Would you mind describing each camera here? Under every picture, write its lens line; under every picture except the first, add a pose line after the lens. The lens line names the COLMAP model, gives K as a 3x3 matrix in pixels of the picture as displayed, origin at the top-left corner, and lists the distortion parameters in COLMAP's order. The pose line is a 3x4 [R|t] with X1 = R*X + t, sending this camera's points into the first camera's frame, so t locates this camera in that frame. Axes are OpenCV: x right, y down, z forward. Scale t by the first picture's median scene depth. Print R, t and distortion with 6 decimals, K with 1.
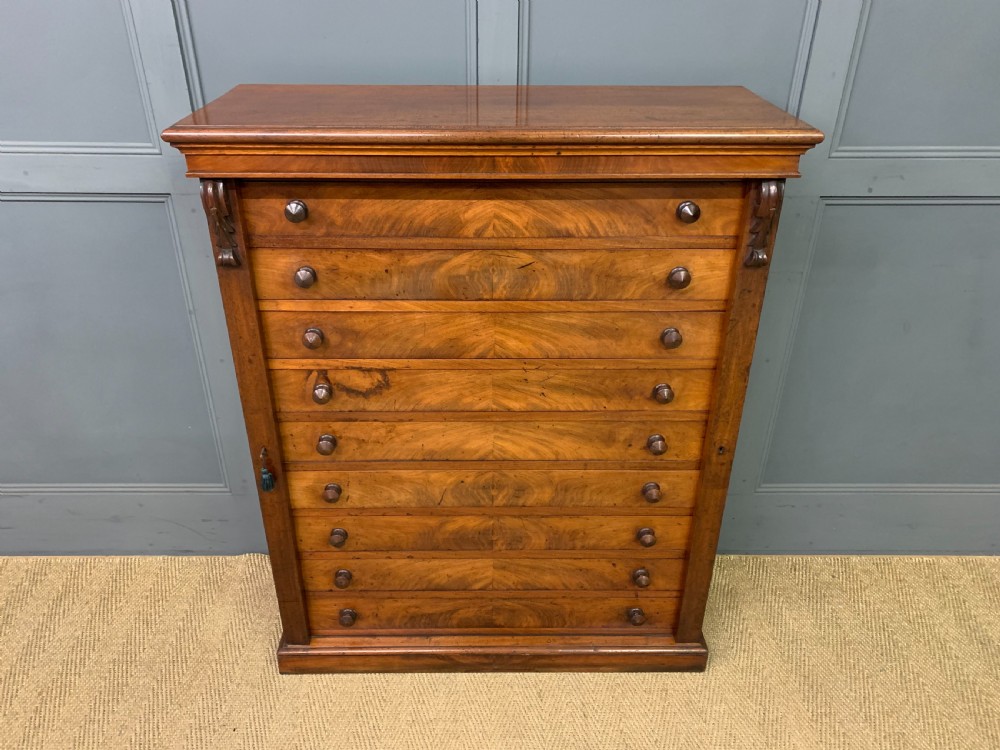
lens RADIAL K [[776.4, 0, 484.6], [0, 776.4, 371.7], [0, 0, 1]] dist [0.056806, -0.045237]
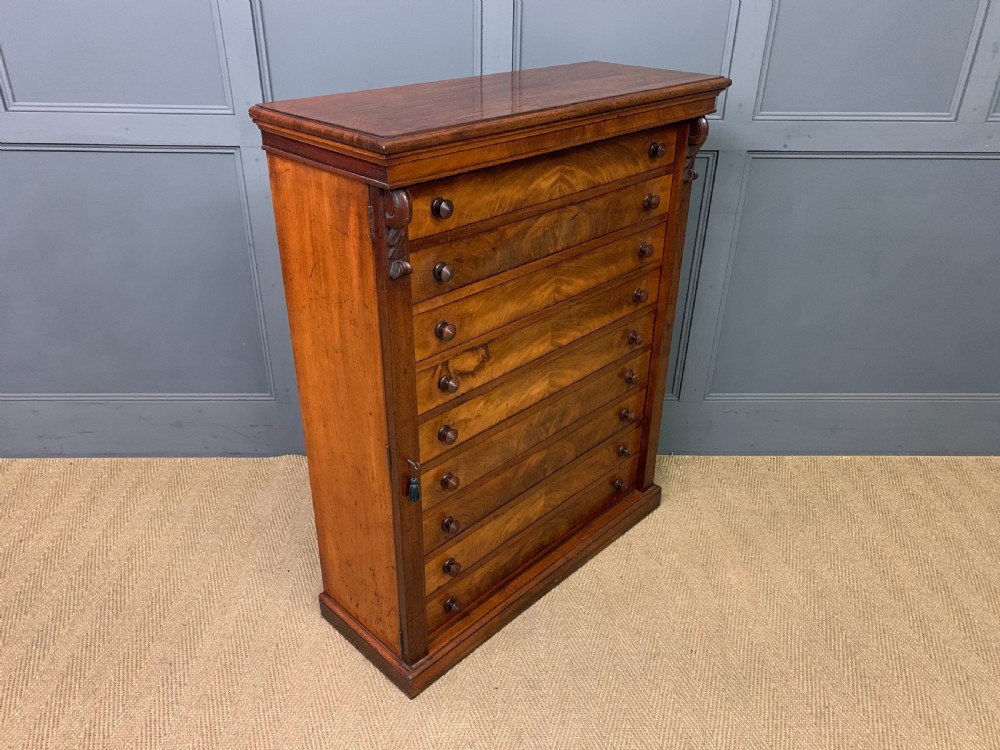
lens RADIAL K [[776.6, 0, 493.9], [0, 776.6, 369.6], [0, 0, 1]] dist [0.049282, -0.031165]
pose [[0.709134, -0.330409, 0.622864, -0.813223], [0.340373, 0.934070, 0.107977, -0.082083], [-0.617475, 0.135436, 0.774843, 0.158023]]
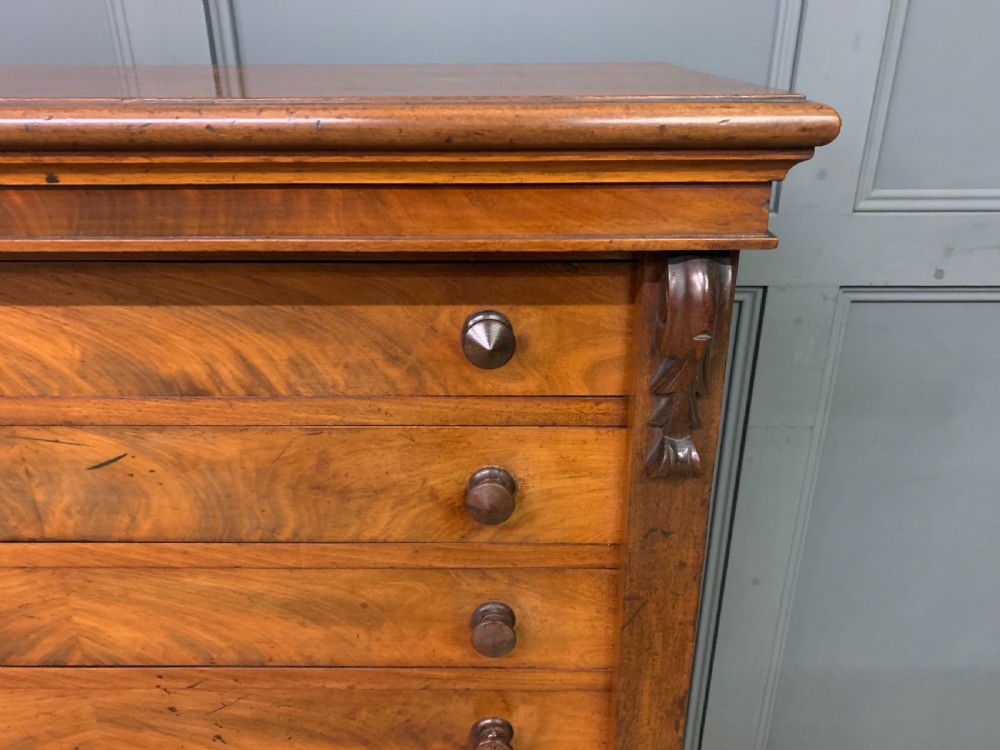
lens RADIAL K [[791.7, 0, 503.6], [0, 791.7, 352.4], [0, 0, 1]] dist [0.013861, -0.002827]
pose [[0.999917, 0.001157, -0.012849, 0.243960], [-0.002552, 0.994032, -0.109063, -0.139070], [0.012646, 0.109087, 0.993952, 0.552477]]
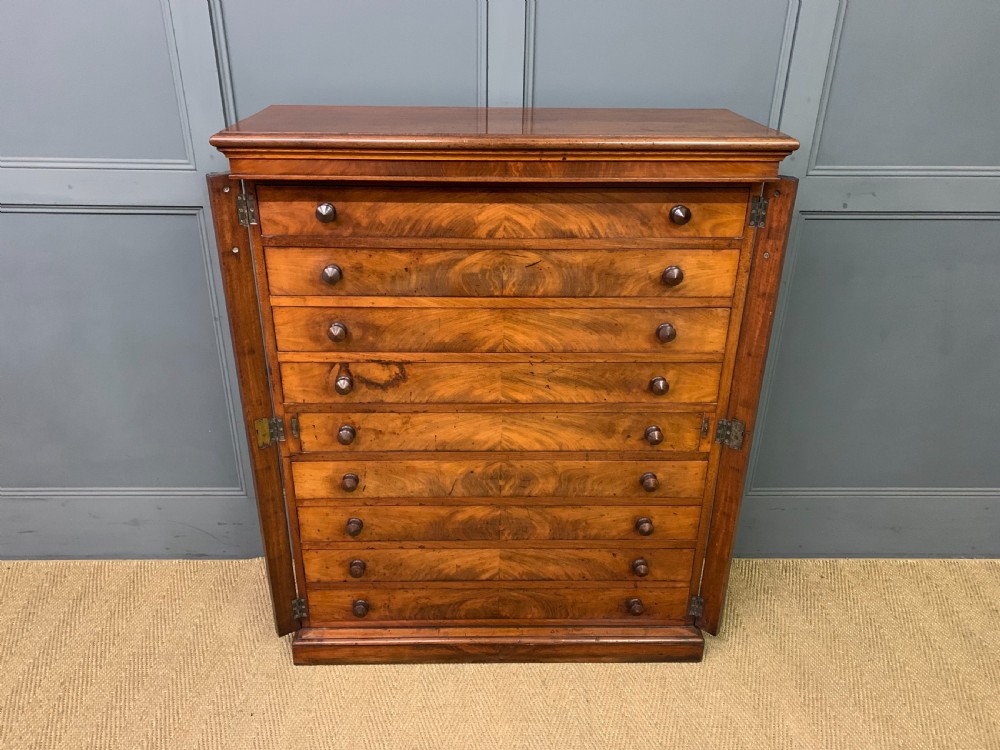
lens RADIAL K [[775.2, 0, 483.7], [0, 775.2, 375.9], [0, 0, 1]] dist [0.064184, -0.056704]
pose [[0.999944, 0.001635, 0.010471, -0.026131], [-0.000977, 0.998038, -0.062603, 0.083509], [-0.010553, 0.062589, 0.997984, -0.078673]]
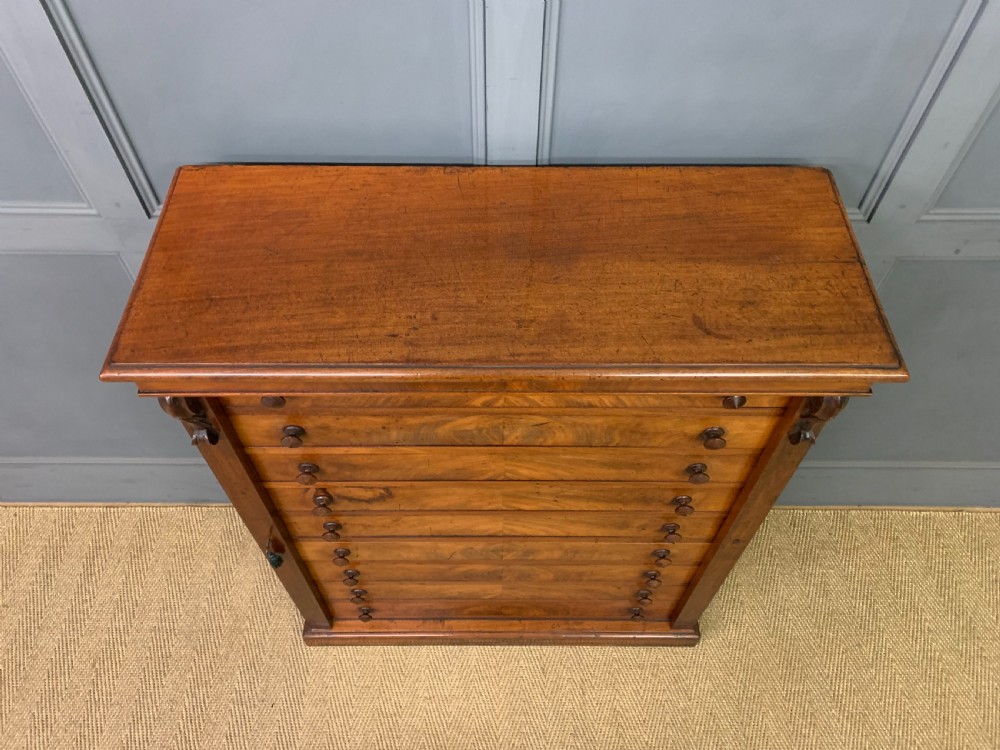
lens RADIAL K [[778.7, 0, 489.1], [0, 778.7, 374.4], [0, 0, 1]] dist [0.040168, -0.012840]
pose [[0.999968, 0.003360, -0.007268, 0.000528], [0.000031, 0.906062, 0.423145, -0.524610], [0.008007, -0.423132, 0.906033, 0.207637]]
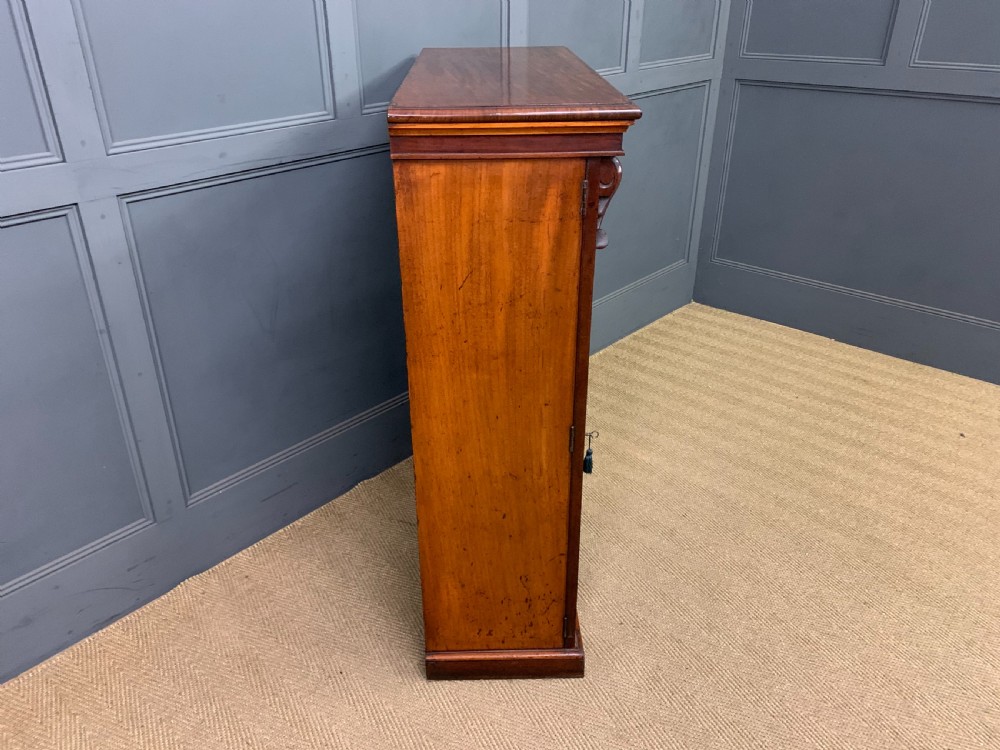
lens RADIAL K [[776.6, 0, 493.9], [0, 776.6, 369.6], [0, 0, 1]] dist [0.049282, -0.031165]
pose [[-0.015087, -0.464274, 0.885563, -1.169907], [0.499617, 0.763674, 0.408883, -0.445996], [-0.866115, 0.448612, 0.220438, 0.872545]]
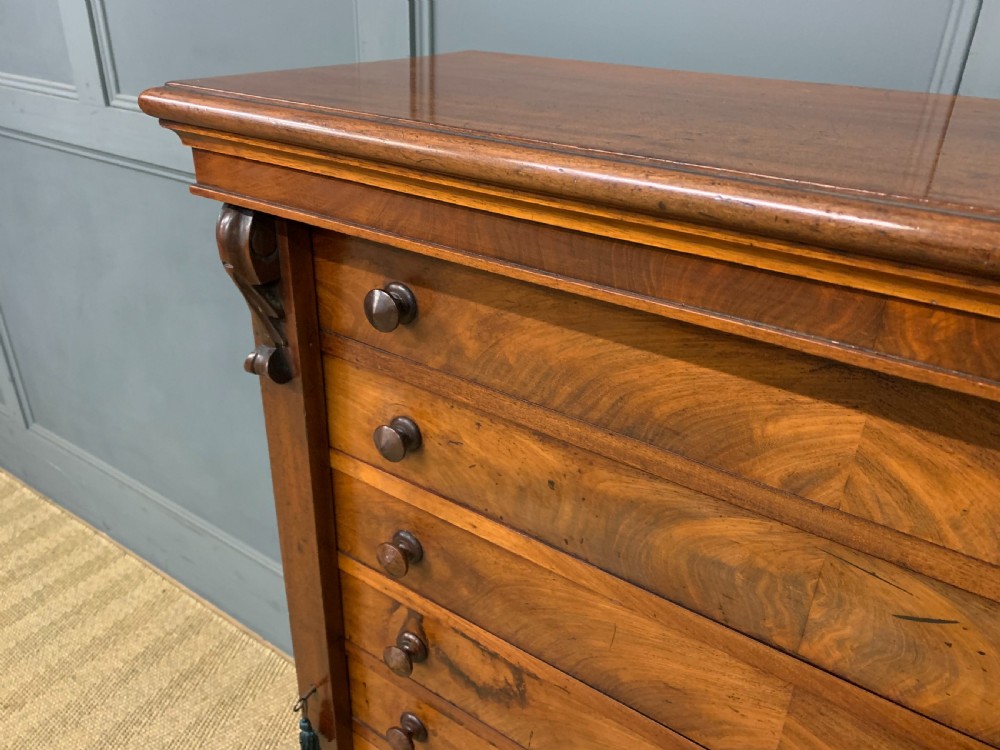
lens RADIAL K [[745.8, 0, 497.6], [0, 745.8, 356.0], [0, 0, 1]] dist [0.063582, -0.067384]
pose [[0.831951, 0.266098, -0.486877, 0.027288], [-0.301900, 0.953326, 0.005160, -0.177394], [0.465526, 0.142696, 0.873455, 0.580209]]
